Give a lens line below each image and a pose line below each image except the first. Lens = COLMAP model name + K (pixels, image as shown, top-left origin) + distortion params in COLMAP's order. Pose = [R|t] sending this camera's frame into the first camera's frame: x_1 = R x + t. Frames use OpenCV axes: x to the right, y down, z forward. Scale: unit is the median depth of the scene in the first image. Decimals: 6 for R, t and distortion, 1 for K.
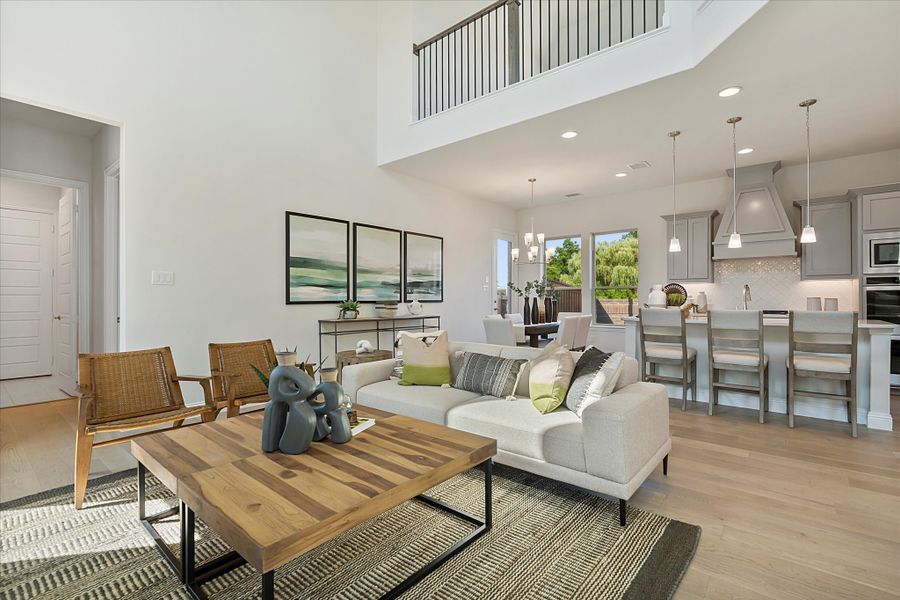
lens RADIAL K [[447.4, 0, 440.6], [0, 447.4, 297.1], [0, 0, 1]] dist [0.004903, 0.000927]
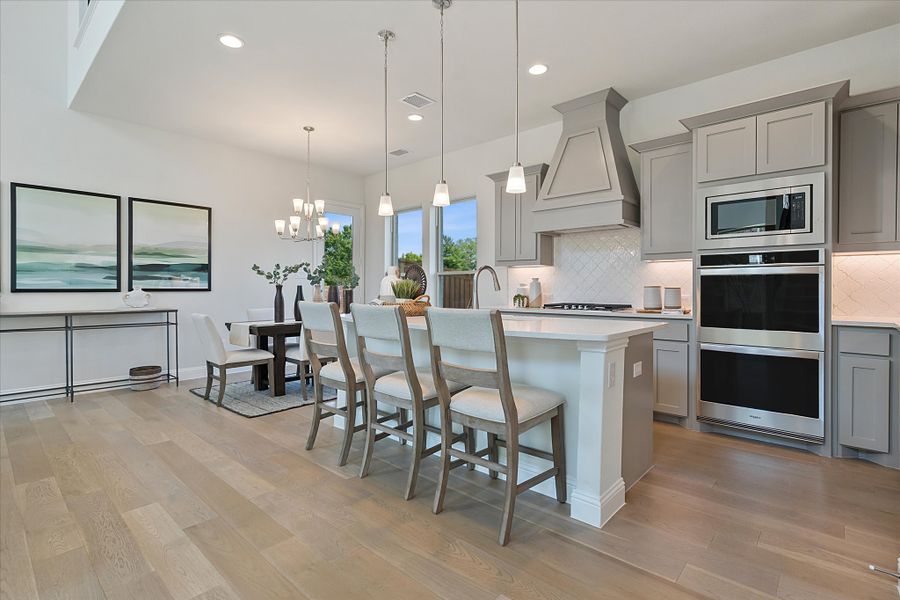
lens RADIAL K [[447.4, 0, 449.2], [0, 447.4, 292.4], [0, 0, 1]] dist [0.004903, 0.000927]
pose [[0.998072, 0.003182, -0.061982, 0.520034], [-0.002118, 0.999849, 0.017226, -0.000546], [0.062027, -0.017062, 0.997929, 0.276620]]
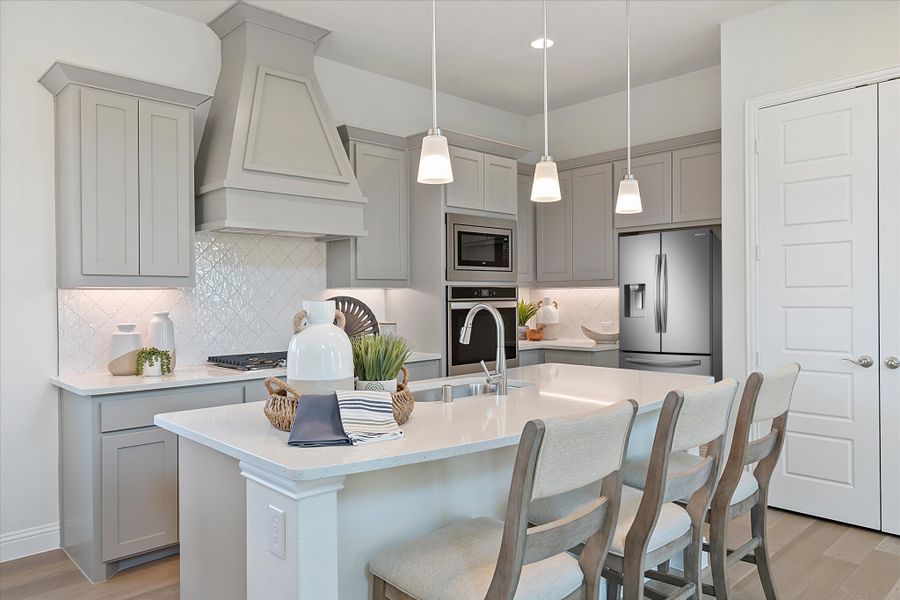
lens RADIAL K [[631.5, 0, 446.6], [0, 631.5, 298.0], [0, 0, 1]] dist [0.049724, -0.001643]
pose [[0.137133, -0.001454, 0.990552, 0.111521], [0.001161, 0.999998, 0.001308, -0.025430], [-0.990552, 0.000970, 0.137135, 0.743142]]
